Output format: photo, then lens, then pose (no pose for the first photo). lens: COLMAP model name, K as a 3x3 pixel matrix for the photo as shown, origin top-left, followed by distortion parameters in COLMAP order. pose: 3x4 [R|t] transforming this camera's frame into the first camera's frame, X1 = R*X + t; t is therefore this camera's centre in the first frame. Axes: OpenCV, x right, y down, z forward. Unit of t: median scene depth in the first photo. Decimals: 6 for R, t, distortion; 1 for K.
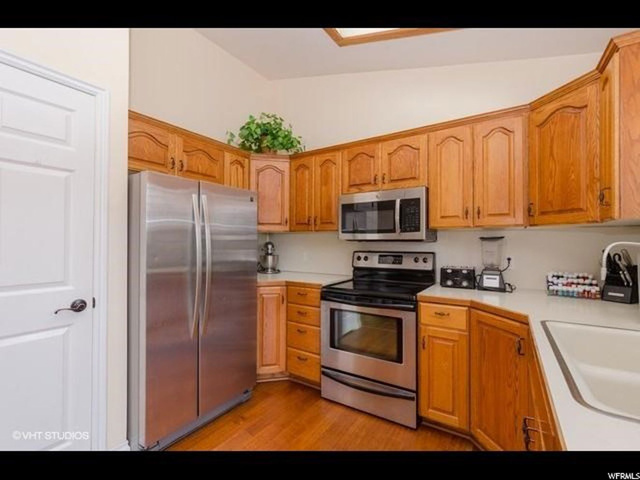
lens RADIAL K [[294.0, 0, 318.7], [0, 294.0, 241.1], [0, 0, 1]] dist [-0.004266, -0.000951]
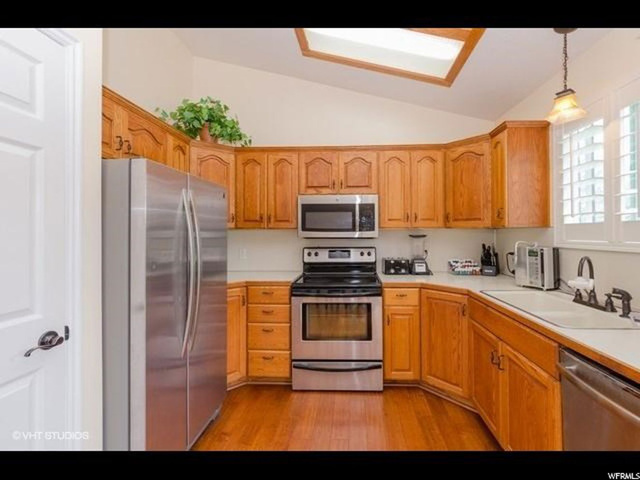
lens RADIAL K [[294.0, 0, 347.5], [0, 294.0, 232.1], [0, 0, 1]] dist [-0.004266, -0.000951]
pose [[0.851635, -0.000531, 0.524135, -0.391809], [0.001999, 0.999996, -0.002234, -0.025331], [-0.524132, 0.002951, 0.851632, 0.015487]]
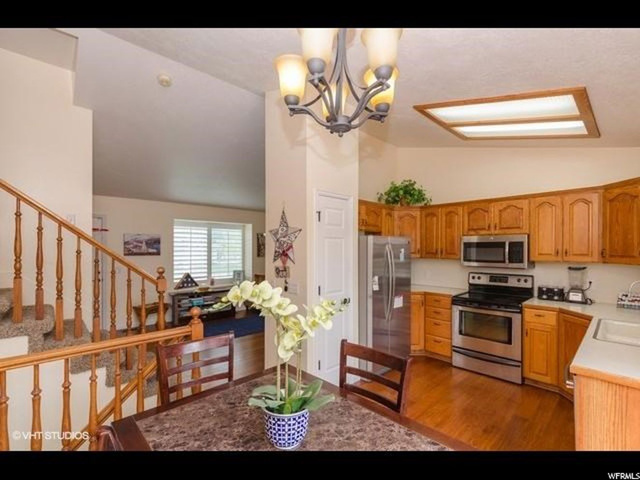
lens RADIAL K [[294.0, 0, 320.3], [0, 294.0, 249.6], [0, 0, 1]] dist [-0.004266, -0.000951]
pose [[0.973654, 0.001608, -0.228026, -0.346188], [-0.000241, 0.999982, 0.006022, -0.113413], [0.228031, -0.005809, 0.973637, -0.755217]]
